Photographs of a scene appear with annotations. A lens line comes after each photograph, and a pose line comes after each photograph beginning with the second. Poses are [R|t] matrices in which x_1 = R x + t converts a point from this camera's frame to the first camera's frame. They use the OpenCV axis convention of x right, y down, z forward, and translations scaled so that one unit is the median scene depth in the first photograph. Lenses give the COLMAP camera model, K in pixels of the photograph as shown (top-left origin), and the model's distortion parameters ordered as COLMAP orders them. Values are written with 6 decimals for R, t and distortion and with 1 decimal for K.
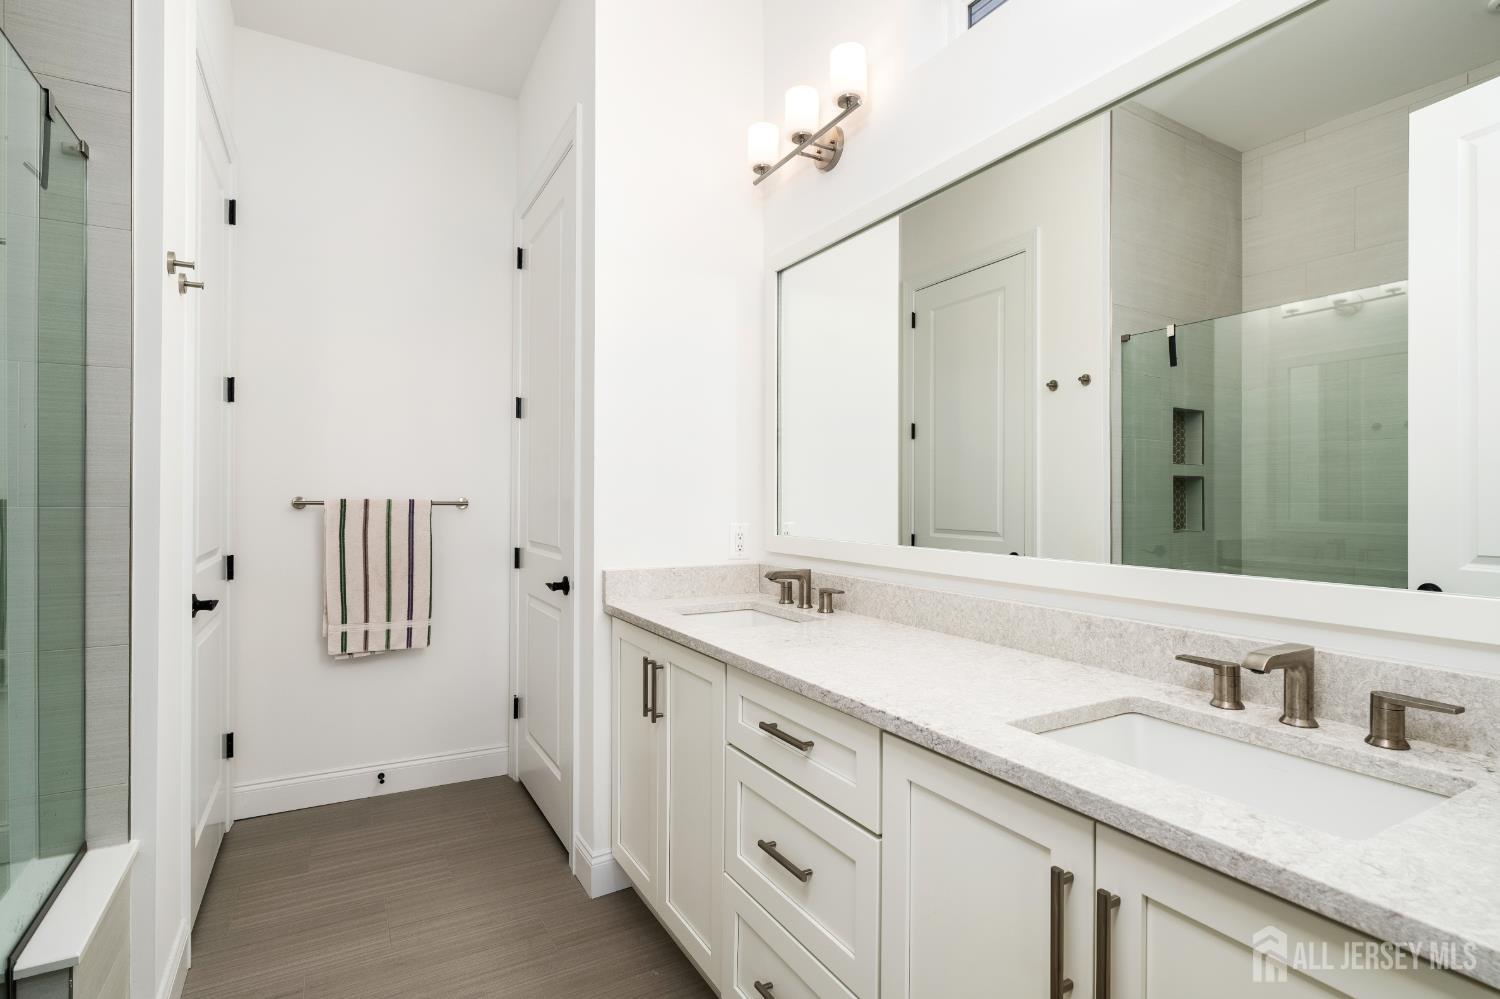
lens RADIAL K [[733.2, 0, 750.0], [0, 733.2, 499.5], [0, 0, 1]] dist [-0.002237, 0.000111]
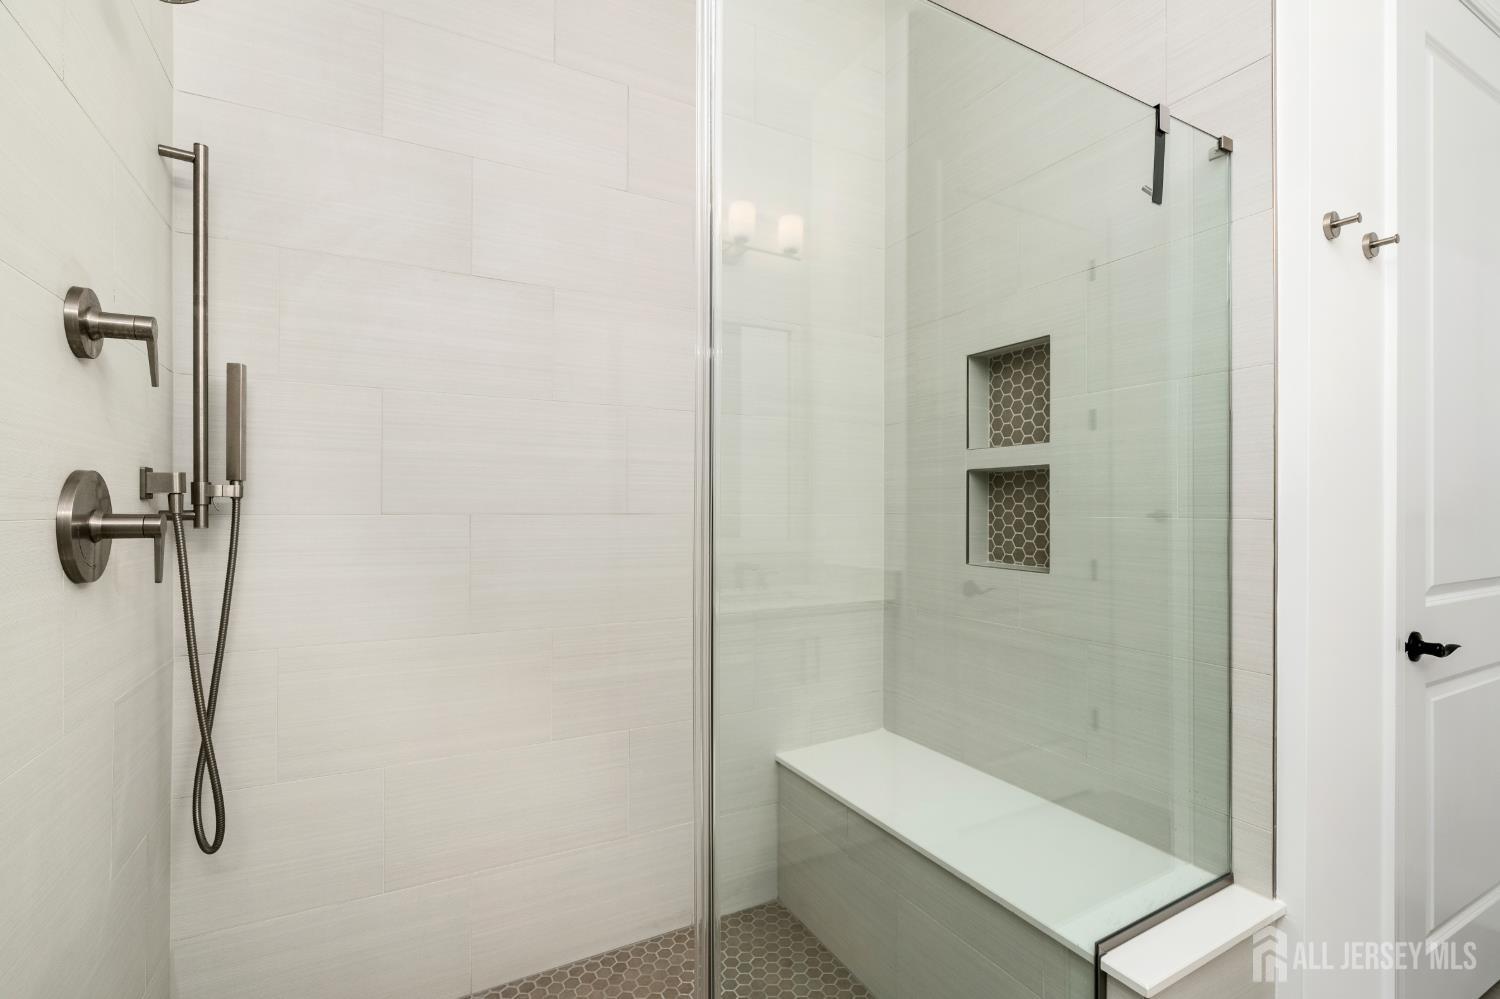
lens RADIAL K [[686.5, 0, 750.0], [0, 686.5, 499.5], [0, 0, 1]] dist [-0.004106, 0.000825]
pose [[-0.028599, -0.008020, -0.999559, -0.000085], [-0.004841, 0.999957, -0.007885, -0.005260], [0.999579, 0.004613, -0.028636, 0.400124]]
